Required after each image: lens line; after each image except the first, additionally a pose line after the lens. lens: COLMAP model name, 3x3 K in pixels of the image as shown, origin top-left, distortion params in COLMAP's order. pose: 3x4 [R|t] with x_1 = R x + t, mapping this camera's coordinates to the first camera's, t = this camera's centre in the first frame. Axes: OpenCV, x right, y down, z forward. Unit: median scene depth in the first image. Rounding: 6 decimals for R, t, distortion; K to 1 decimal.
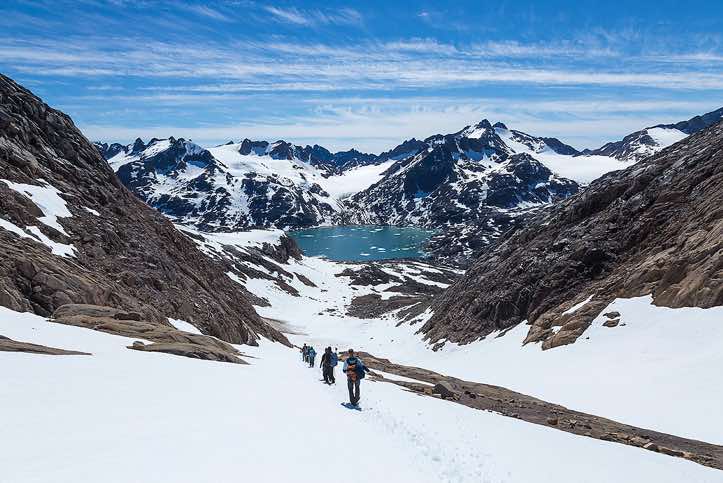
lens RADIAL K [[482.4, 0, 361.5], [0, 482.4, 241.5], [0, 0, 1]] dist [0.002665, 0.005514]
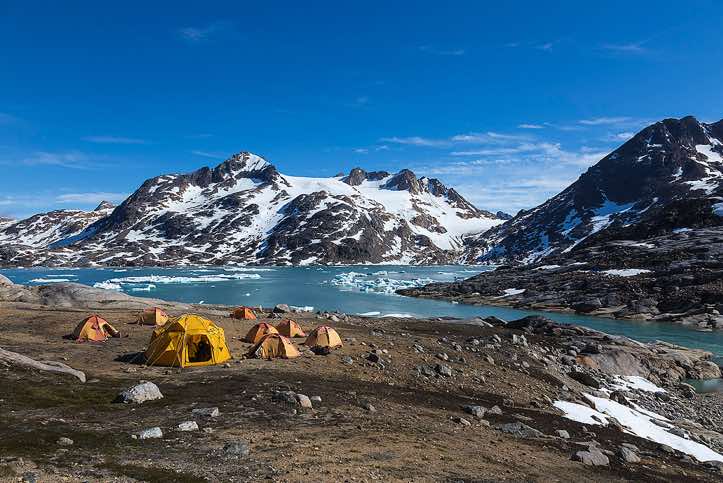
lens RADIAL K [[482.4, 0, 361.5], [0, 482.4, 241.5], [0, 0, 1]] dist [0.002665, 0.005514]
pose [[0.901510, 0.002160, -0.432752, 0.109849], [-0.089751, 0.979179, -0.182081, 0.038164], [0.423349, 0.202988, 0.882934, 0.505271]]
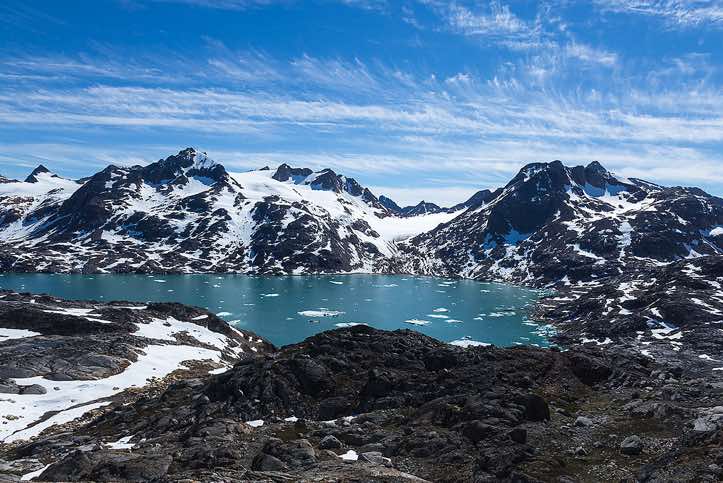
lens RADIAL K [[482.4, 0, 361.5], [0, 482.4, 241.5], [0, 0, 1]] dist [0.002665, 0.005514]
pose [[0.986710, 0.060914, -0.150642, 0.018627], [-0.081568, 0.987487, -0.134967, 0.013286], [0.140536, 0.145461, 0.979332, 0.343749]]
